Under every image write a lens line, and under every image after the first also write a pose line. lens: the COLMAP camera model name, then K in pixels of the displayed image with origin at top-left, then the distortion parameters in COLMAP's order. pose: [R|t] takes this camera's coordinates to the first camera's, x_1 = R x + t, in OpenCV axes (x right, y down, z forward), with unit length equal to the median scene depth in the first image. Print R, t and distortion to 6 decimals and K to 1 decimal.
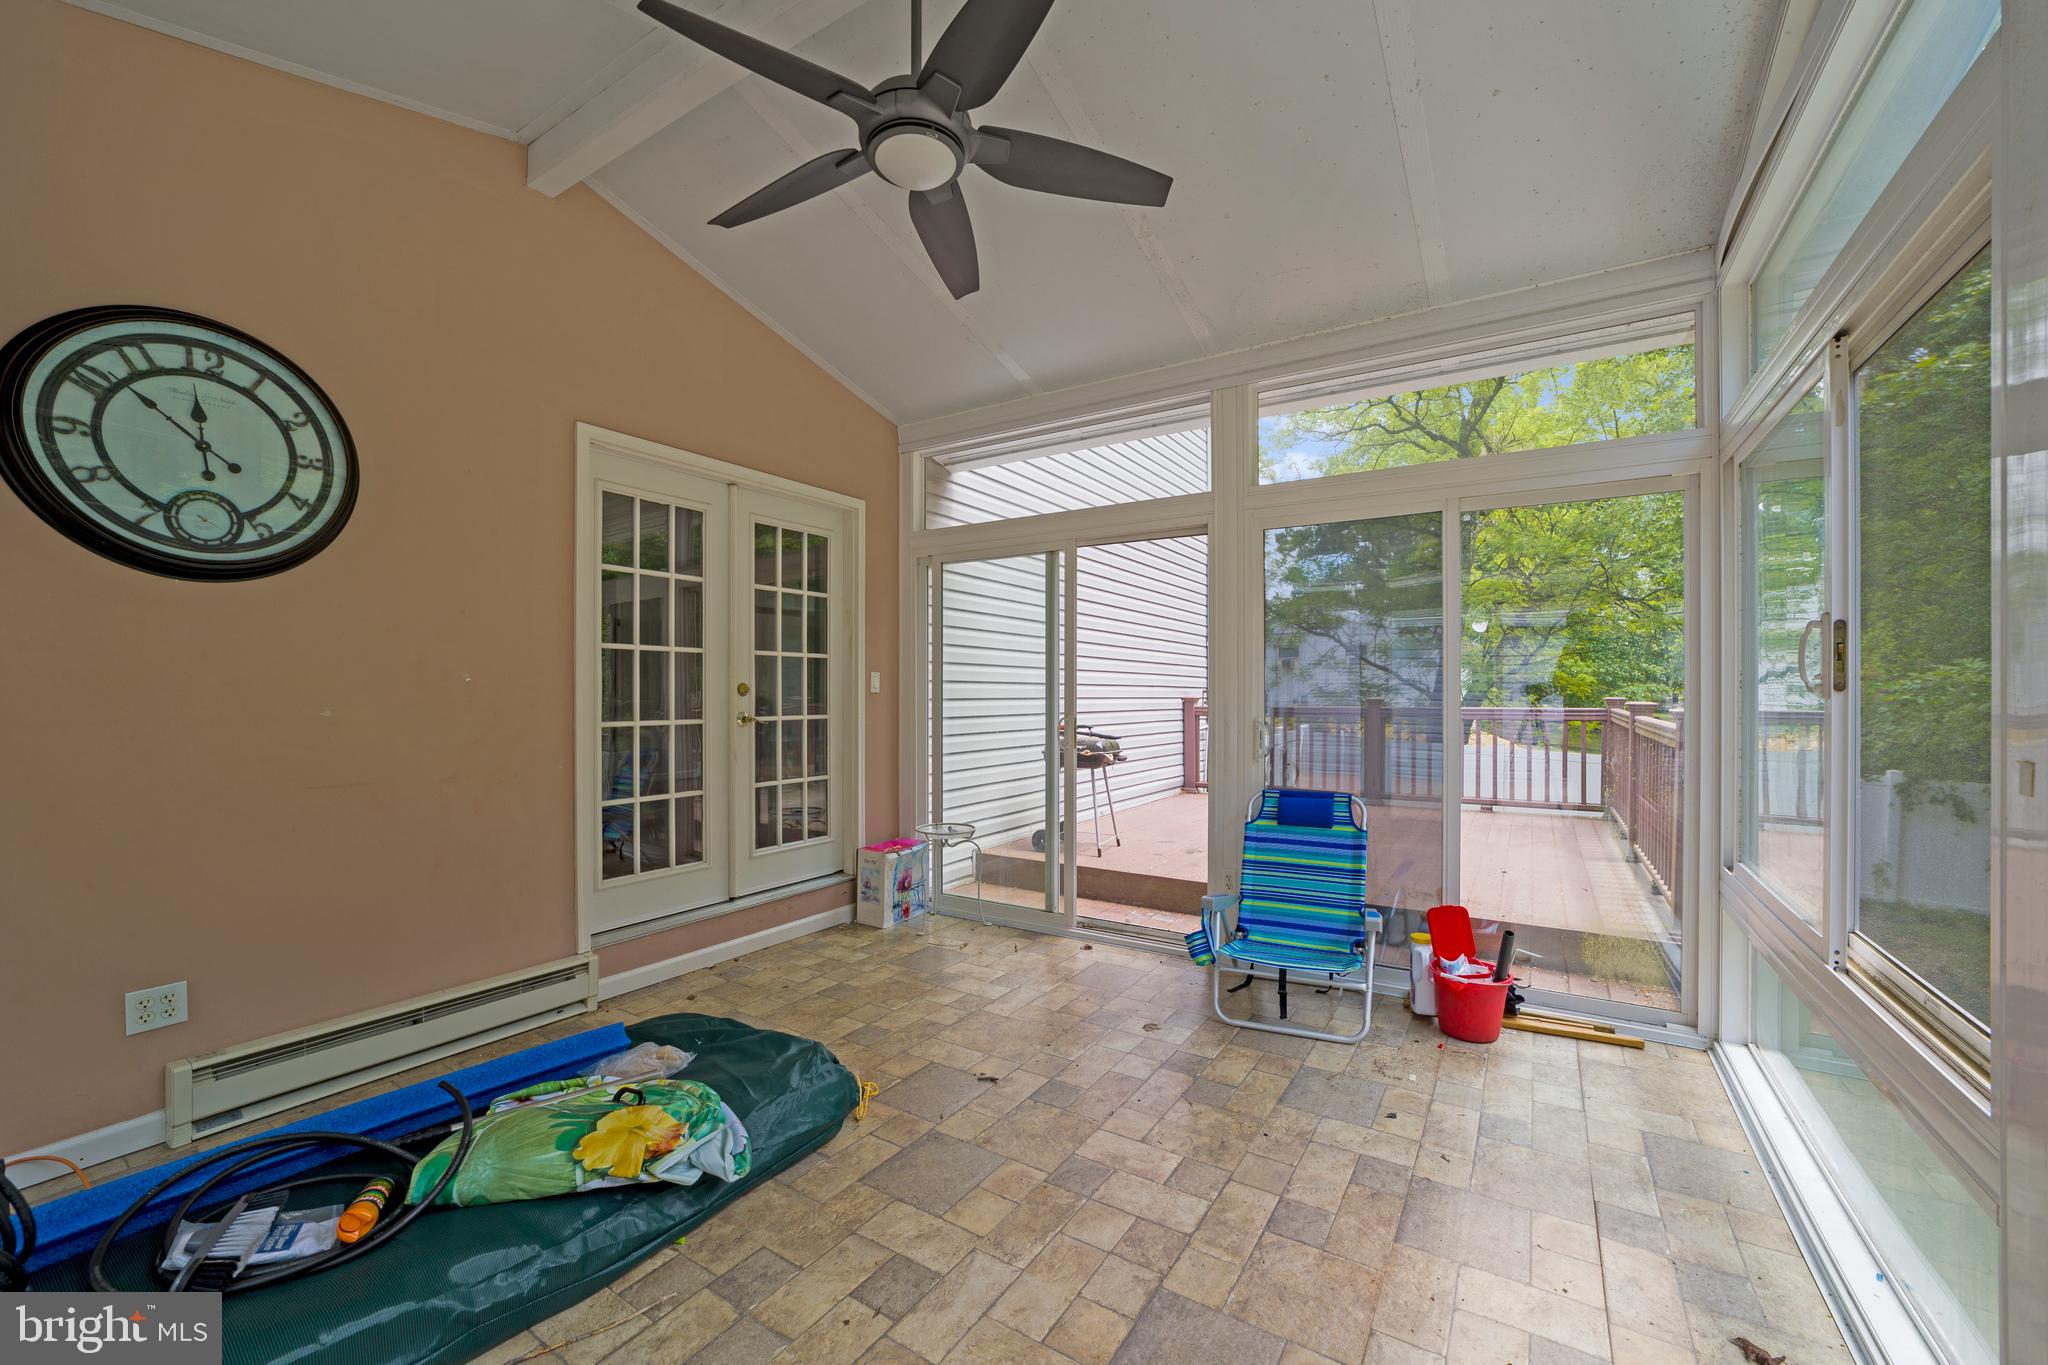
lens RADIAL K [[799.2, 0, 1029.3], [0, 799.2, 689.1], [0, 0, 1]] dist [-0.018229, 0.004686]
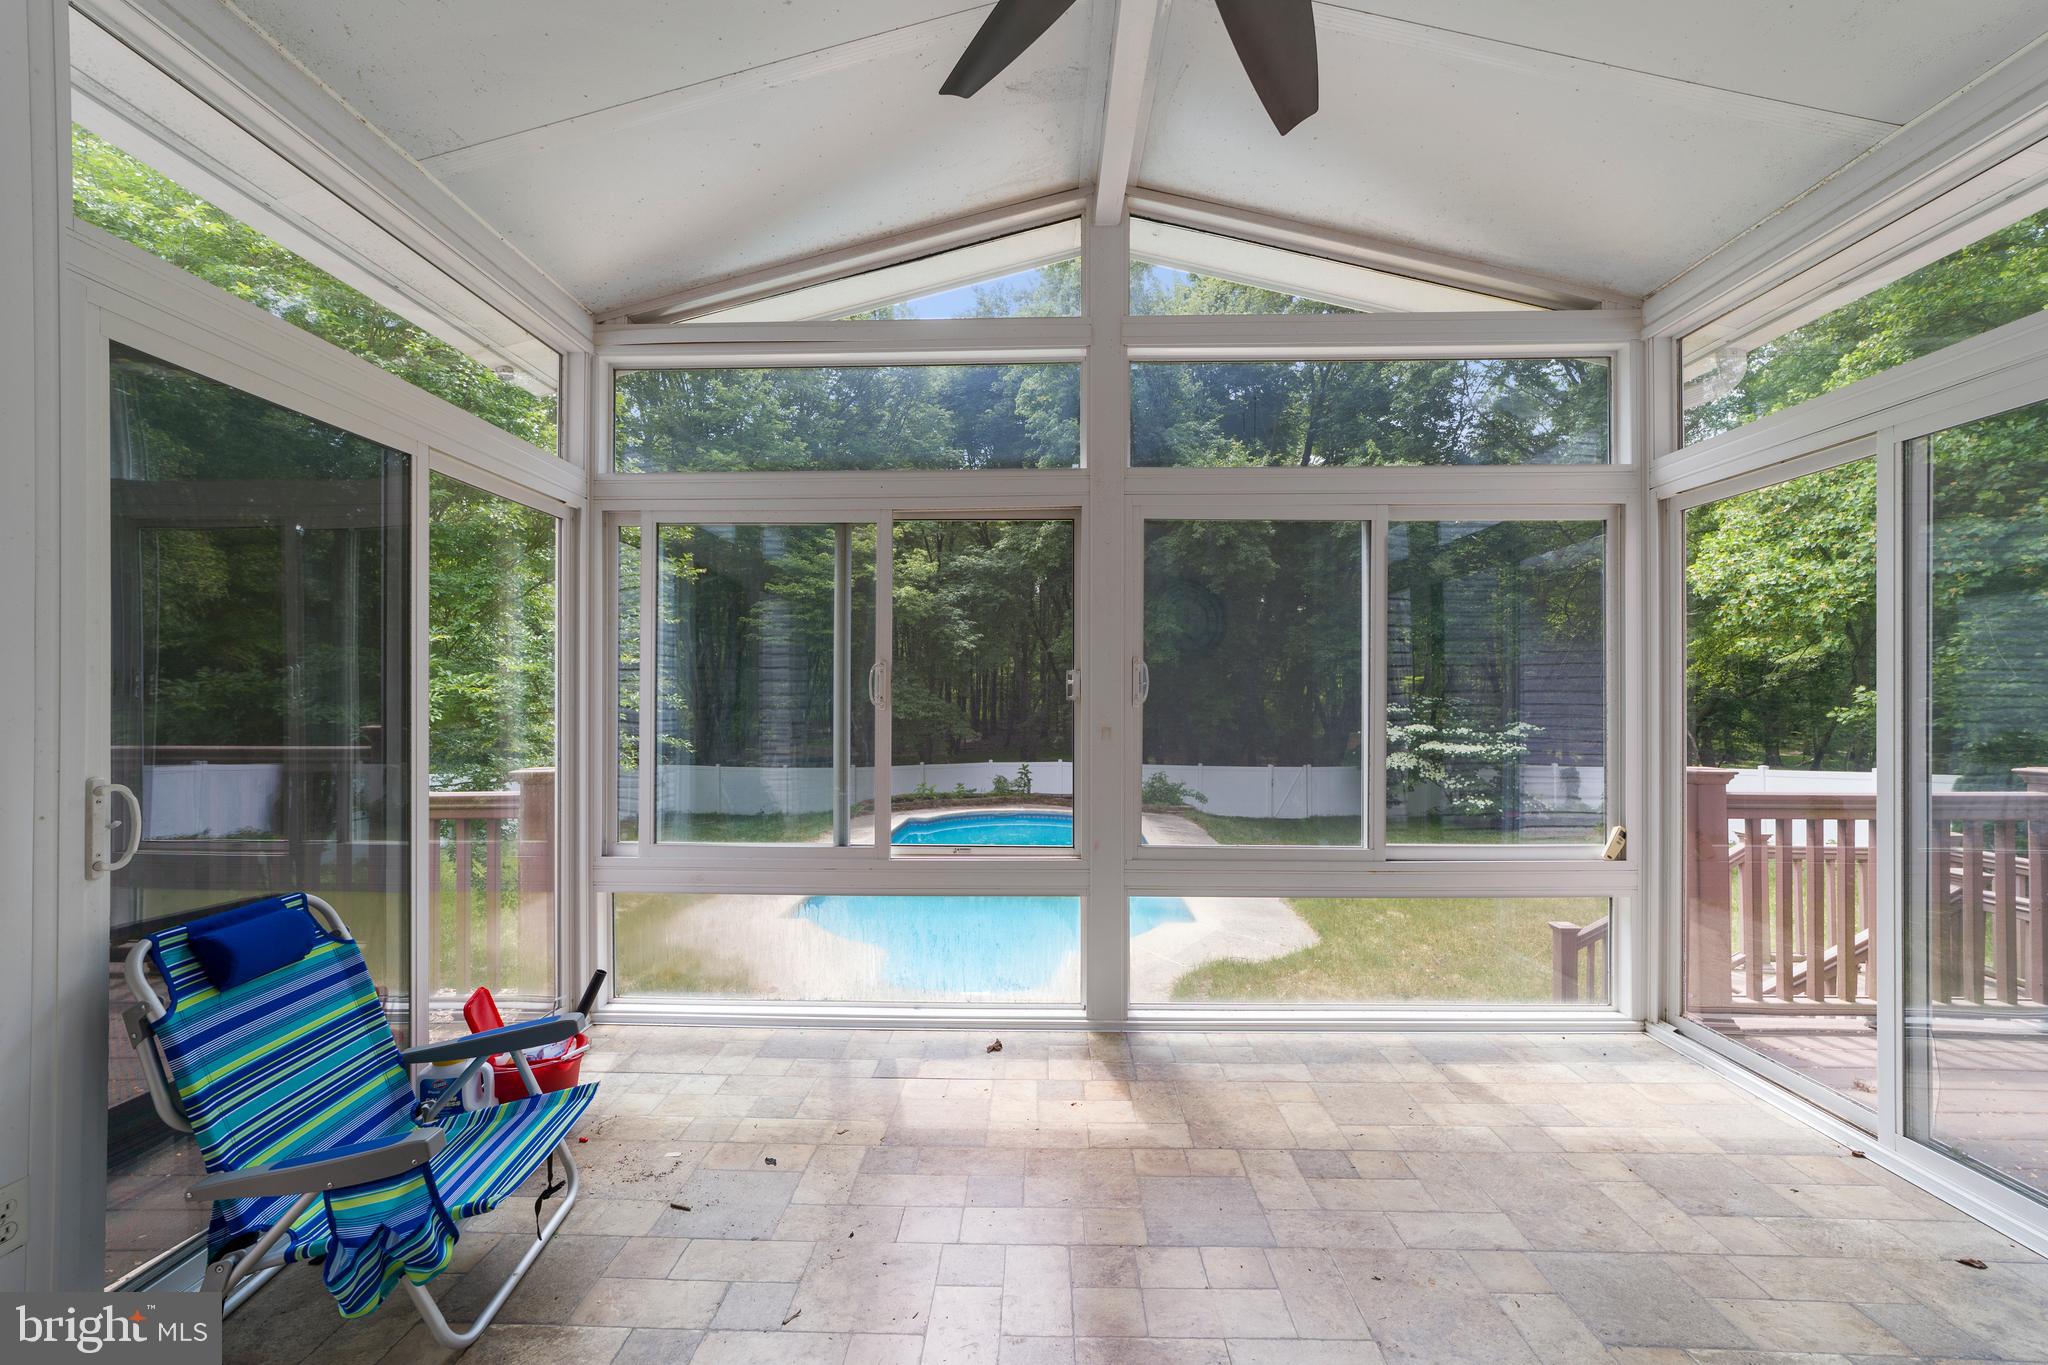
lens RADIAL K [[799.2, 0, 1034.7], [0, 799.2, 689.8], [0, 0, 1]] dist [-0.018229, 0.004686]
pose [[-0.528103, 0.005613, 0.849162, -0.607024], [-0.001487, 0.999971, -0.007534, -0.010940], [-0.849179, -0.005242, -0.528079, 1.503587]]
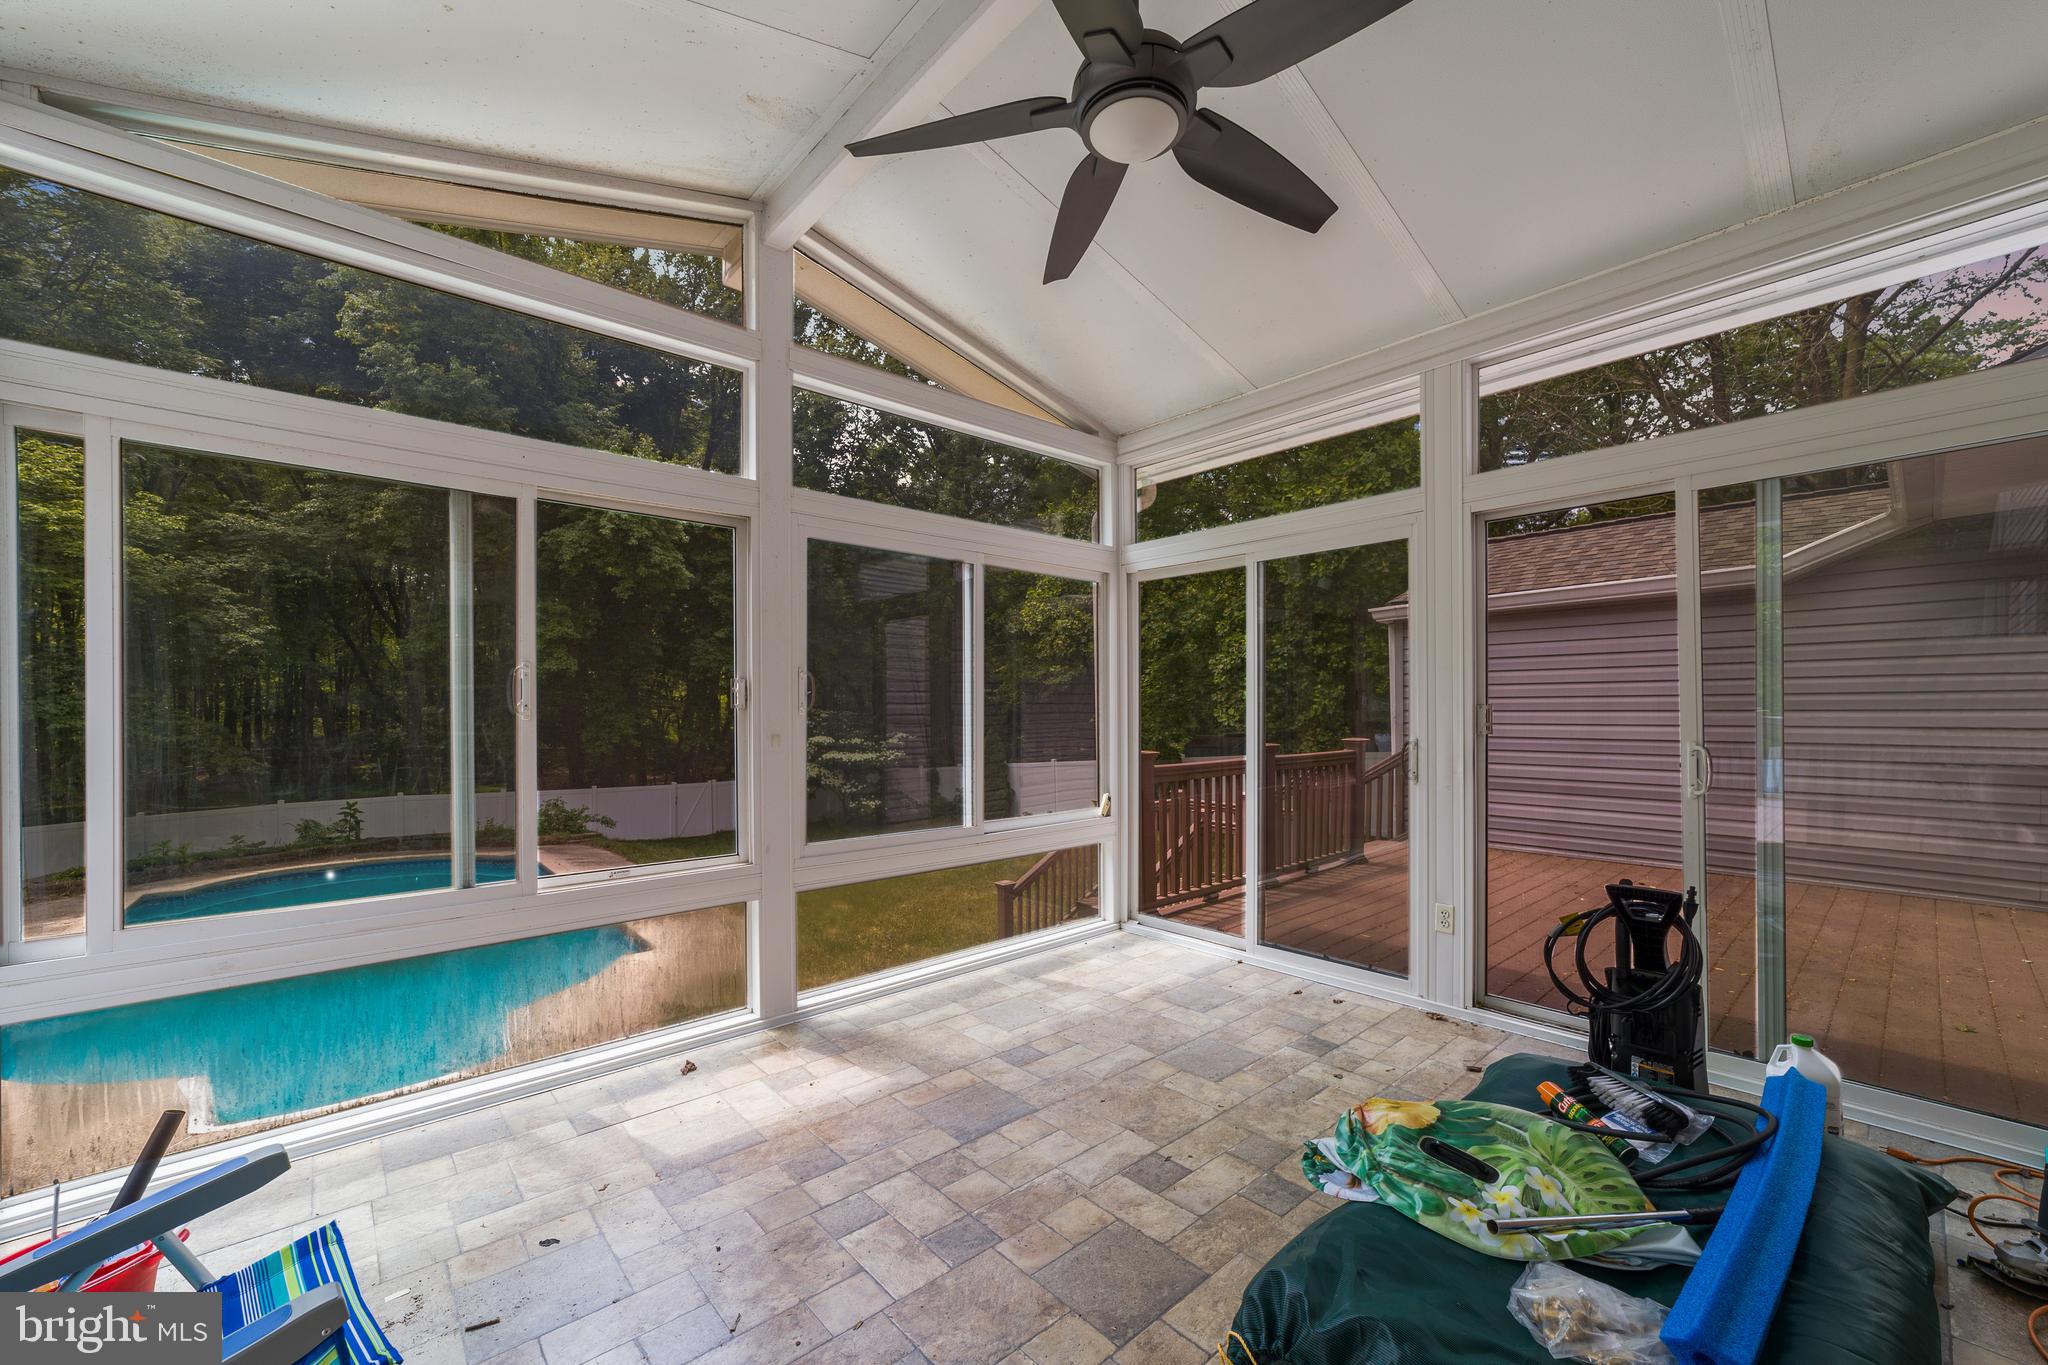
lens RADIAL K [[799.2, 0, 1050.2], [0, 799.2, 709.3], [0, 0, 1]] dist [-0.018229, 0.004686]
pose [[-0.969107, 0.004288, 0.246603, -0.281851], [0.004358, 0.999990, -0.000263, 0.003581], [-0.246602, 0.000820, -0.969117, 2.004126]]
